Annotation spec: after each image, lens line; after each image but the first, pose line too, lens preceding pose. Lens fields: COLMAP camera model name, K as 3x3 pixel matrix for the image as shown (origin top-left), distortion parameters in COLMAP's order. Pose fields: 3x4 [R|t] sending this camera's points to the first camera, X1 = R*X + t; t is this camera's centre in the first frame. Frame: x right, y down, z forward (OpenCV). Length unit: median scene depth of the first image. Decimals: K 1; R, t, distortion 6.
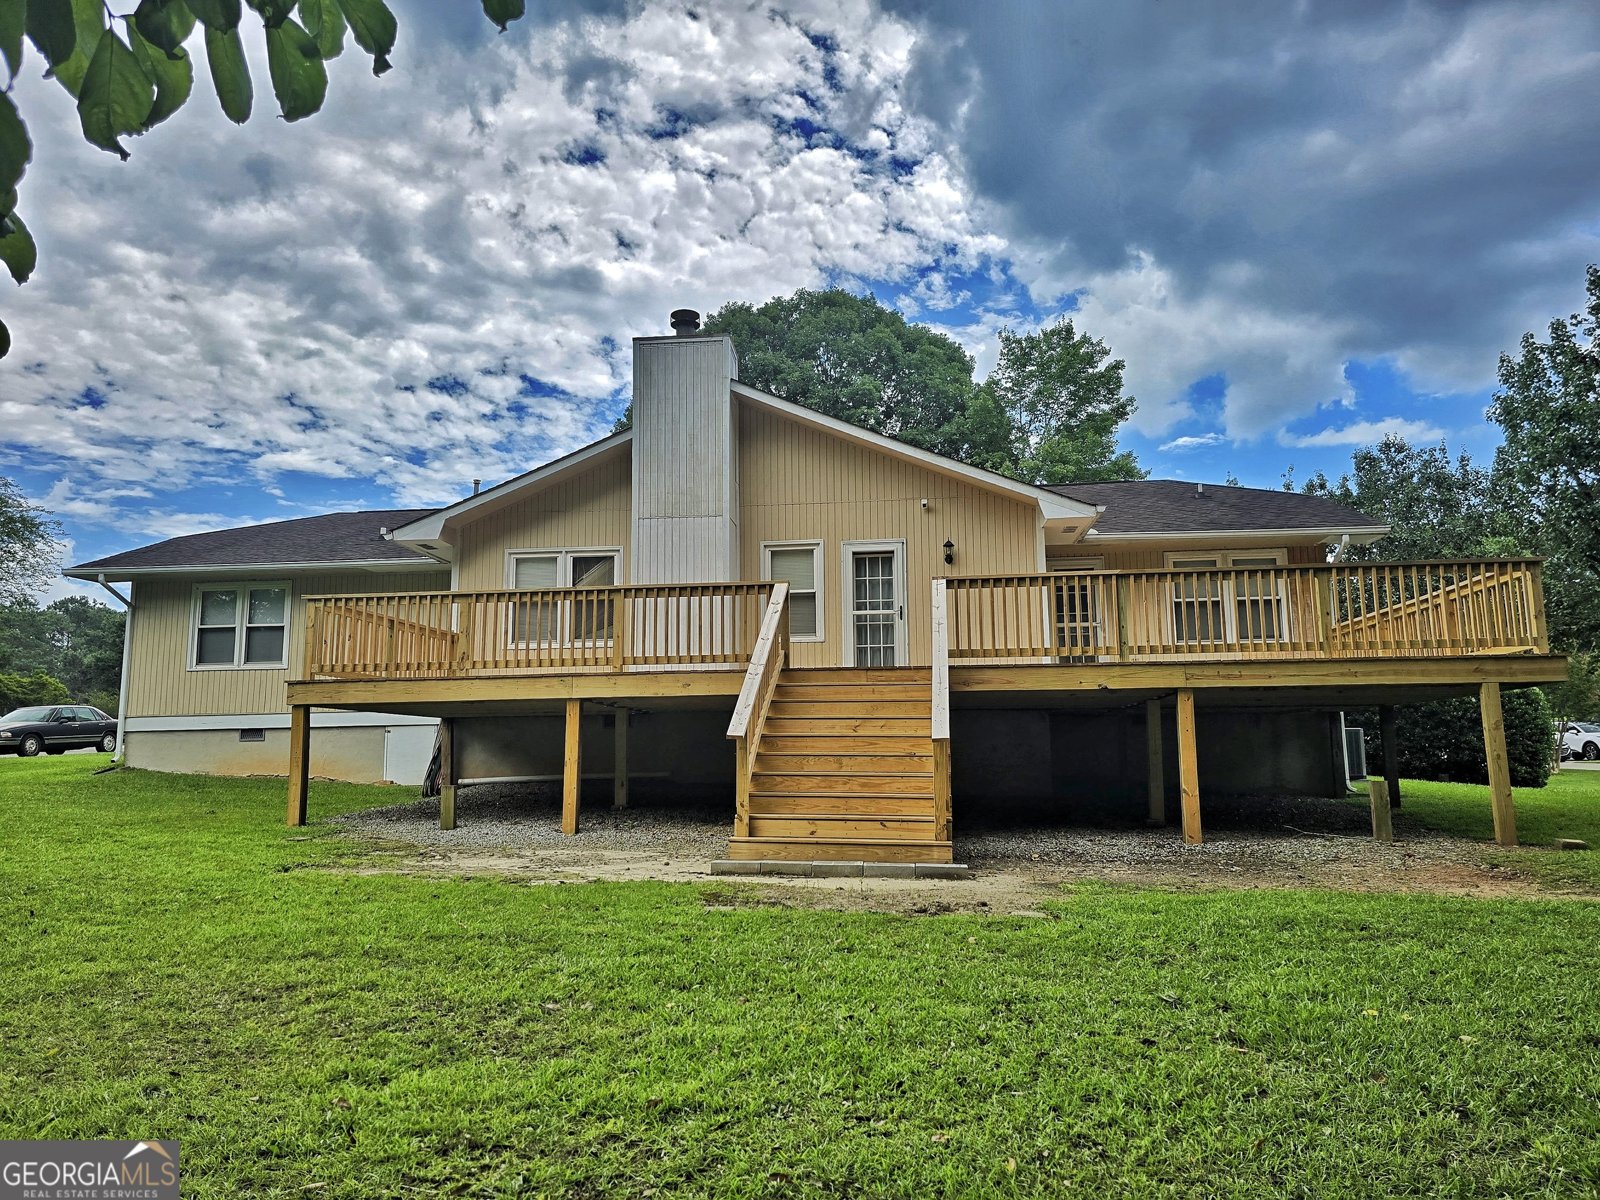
lens RADIAL K [[1087.0, 0, 807.4], [0, 1087.0, 611.2], [0, 0, 1]] dist [0.062458, -0.055199]
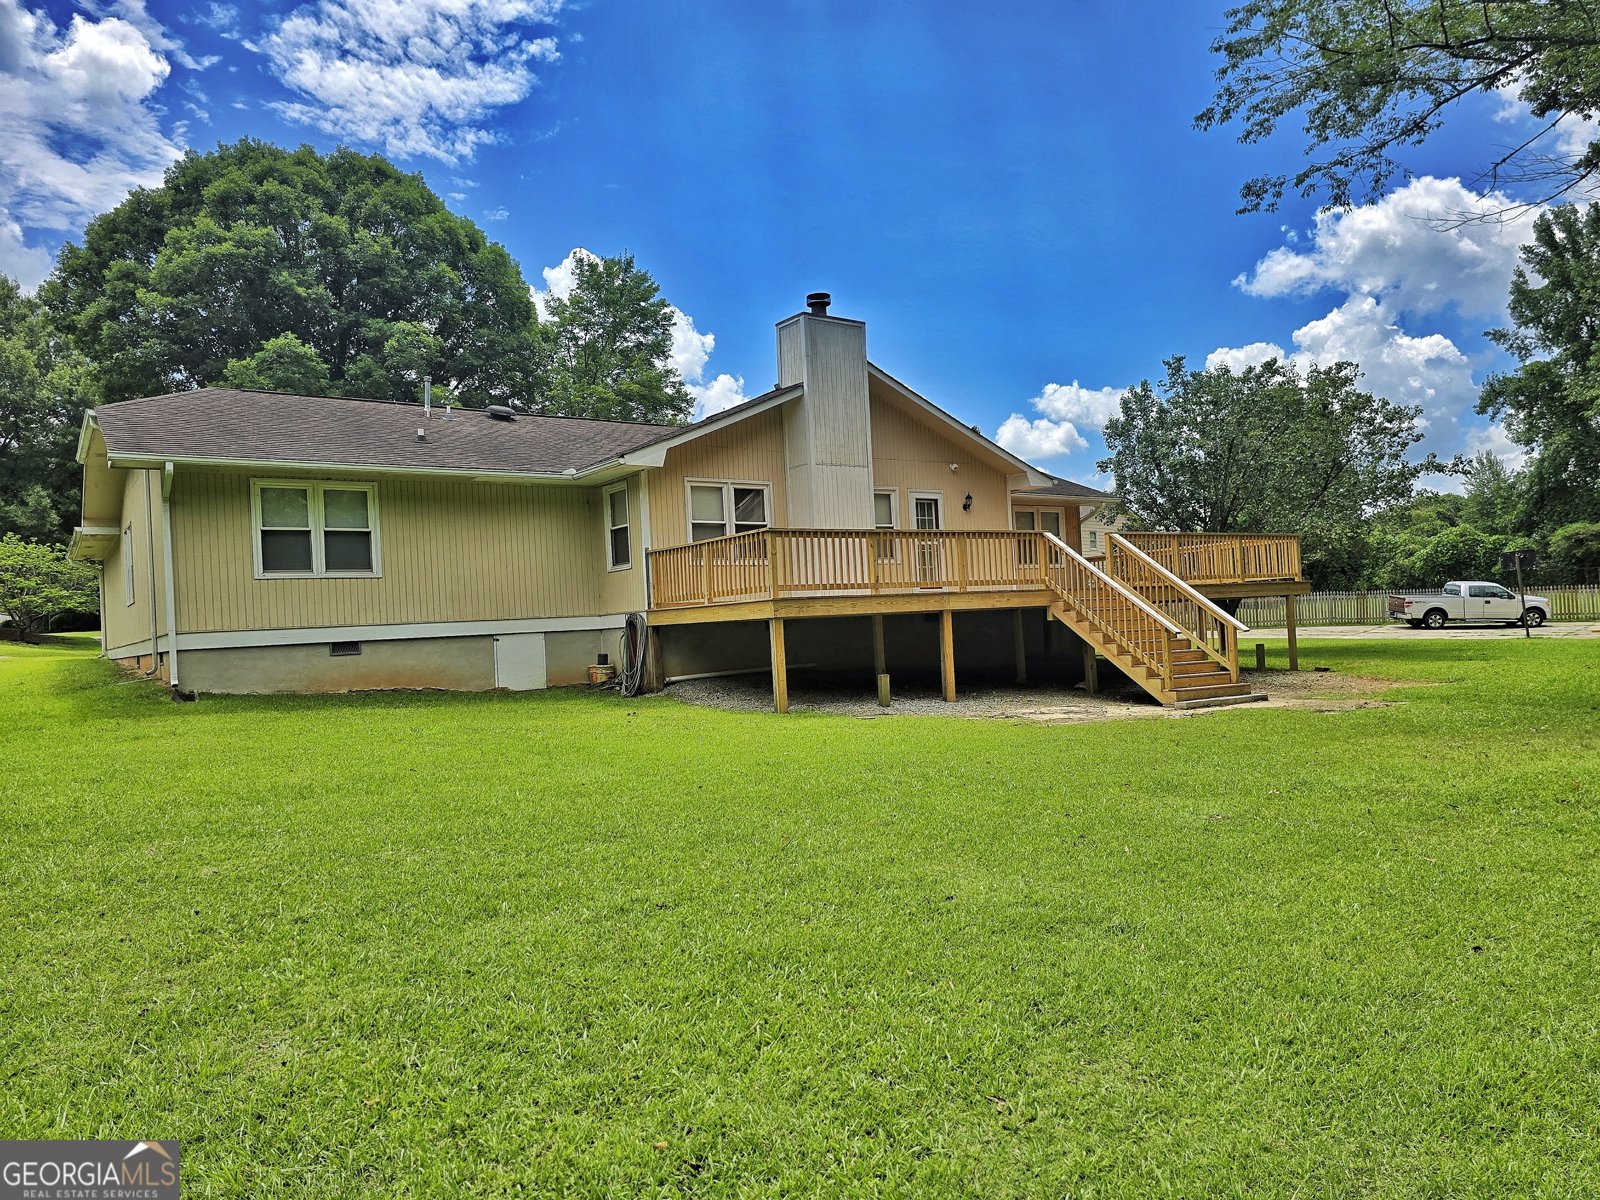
lens RADIAL K [[1087.0, 0, 807.4], [0, 1087.0, 611.2], [0, 0, 1]] dist [0.062458, -0.055199]
pose [[0.744342, -0.015759, 0.667612, -0.837770], [-0.051798, 0.995347, 0.081246, -0.014324], [-0.665787, -0.095056, 0.740063, 0.063595]]
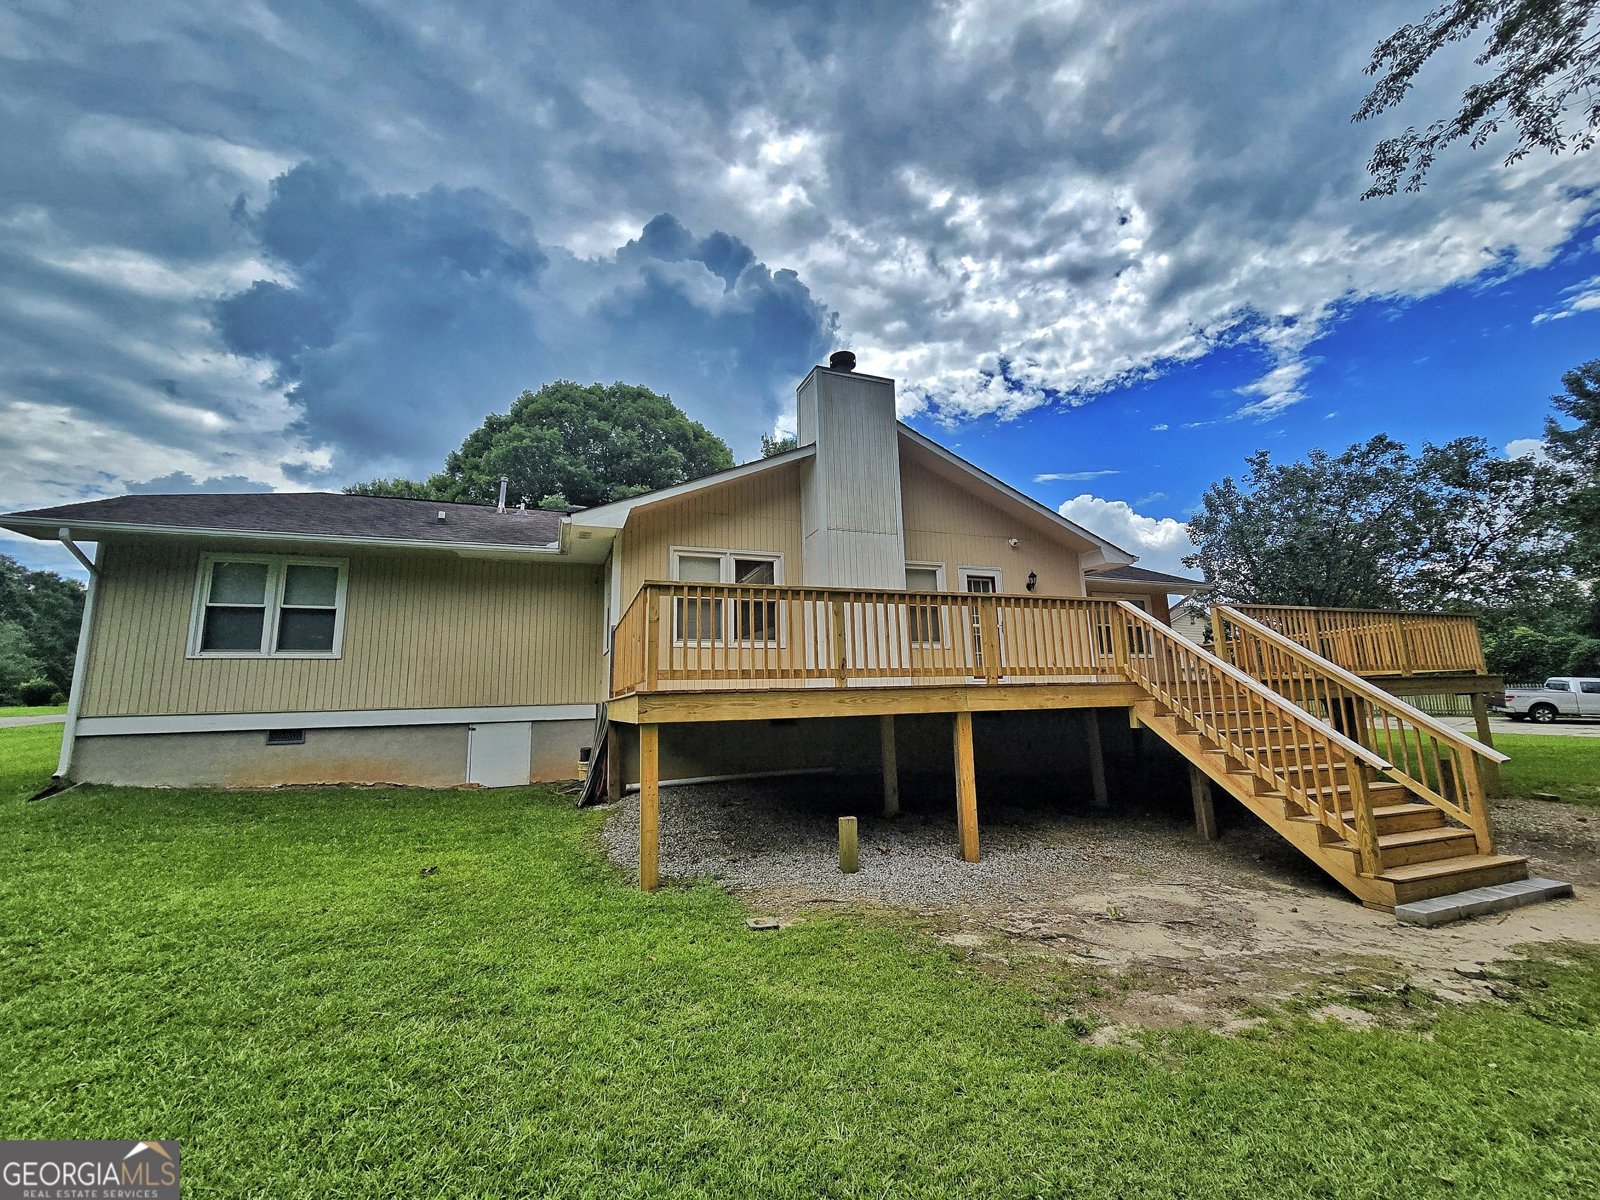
lens RADIAL K [[661.0, 0, 810.1], [0, 661.0, 588.1], [0, 0, 1]] dist [-0.004061, -0.000811]
pose [[0.885200, 0.069101, 0.460049, -0.393179], [-0.047565, 0.997168, -0.058257, 0.009360], [-0.462772, 0.029687, 0.885980, 0.370697]]
